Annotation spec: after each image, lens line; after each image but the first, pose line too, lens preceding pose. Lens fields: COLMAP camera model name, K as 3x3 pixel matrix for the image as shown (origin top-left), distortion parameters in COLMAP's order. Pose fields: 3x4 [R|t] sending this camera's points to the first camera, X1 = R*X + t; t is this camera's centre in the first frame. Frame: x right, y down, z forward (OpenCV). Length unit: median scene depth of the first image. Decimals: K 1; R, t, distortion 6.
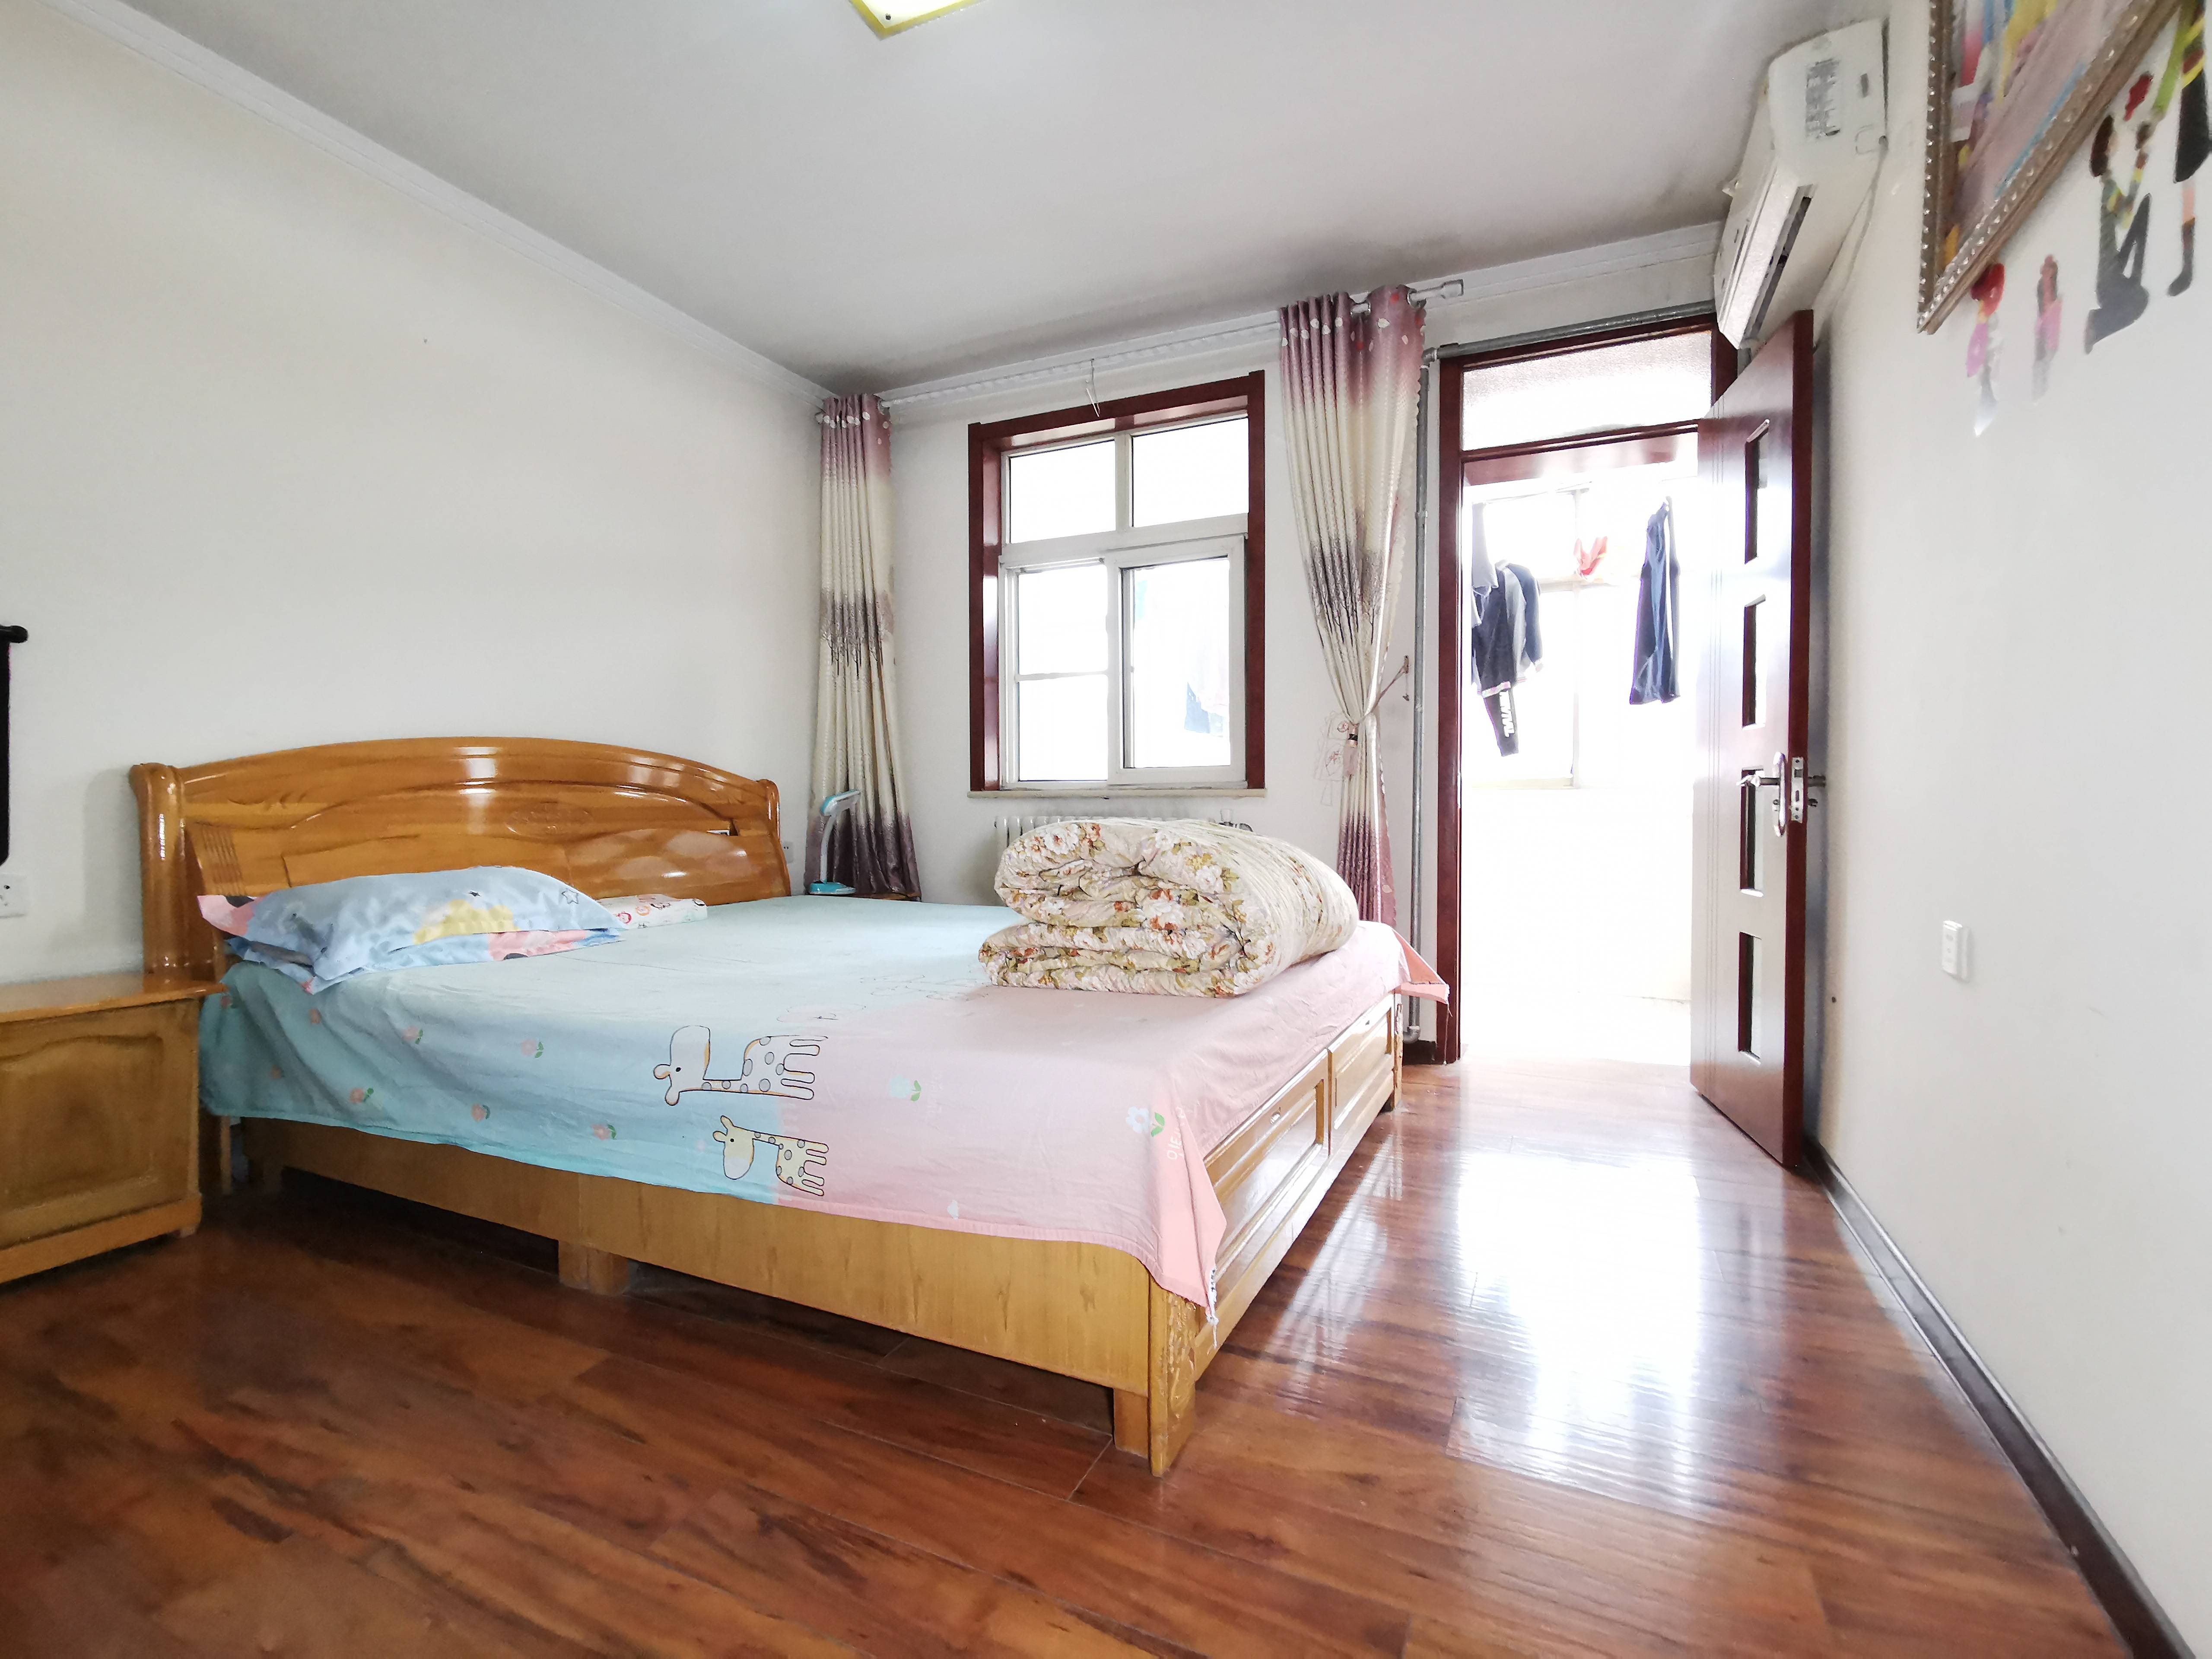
lens RADIAL K [[1011.0, 0, 1110.9], [0, 1011.0, 826.5], [0, 0, 1]] dist [-0.000476, 0.000161]
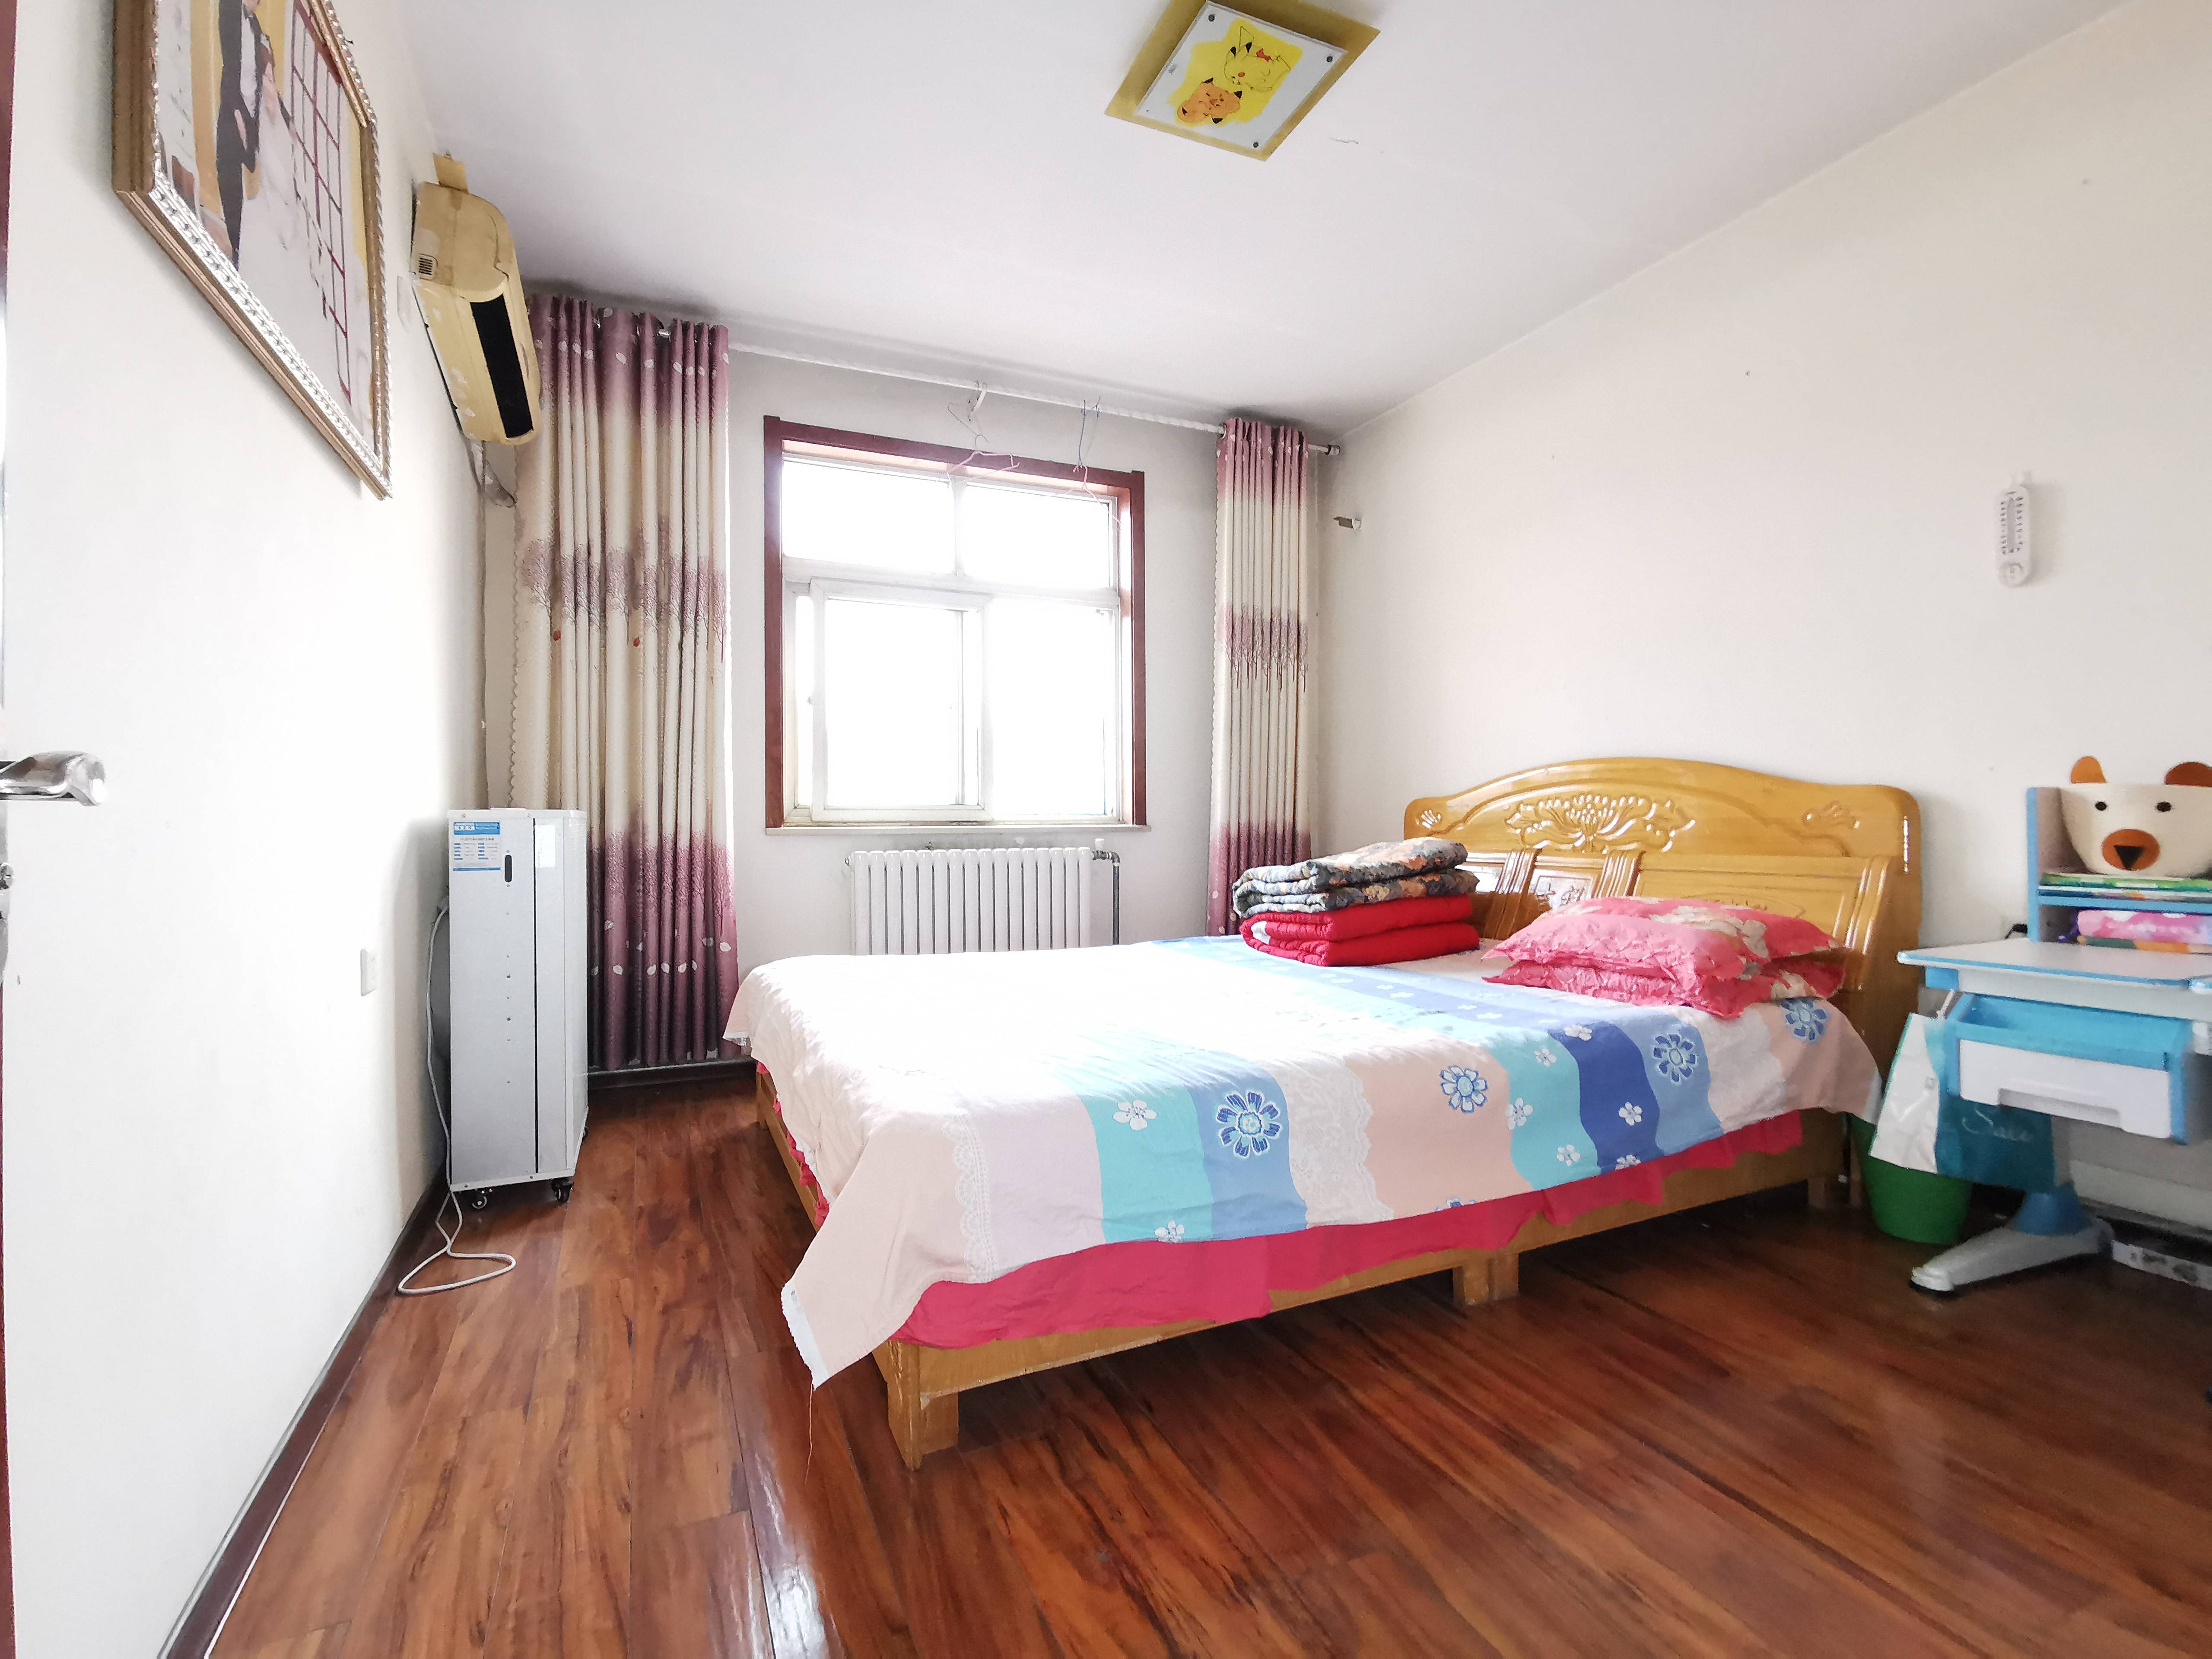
lens RADIAL K [[1011.0, 0, 1110.9], [0, 1011.0, 826.5], [0, 0, 1]] dist [-0.000476, 0.000161]
pose [[0.656005, -0.001116, 0.754756, -0.730504], [0.027504, 0.999370, -0.022428, -0.014274], [-0.754255, 0.035471, 0.655623, 0.265335]]
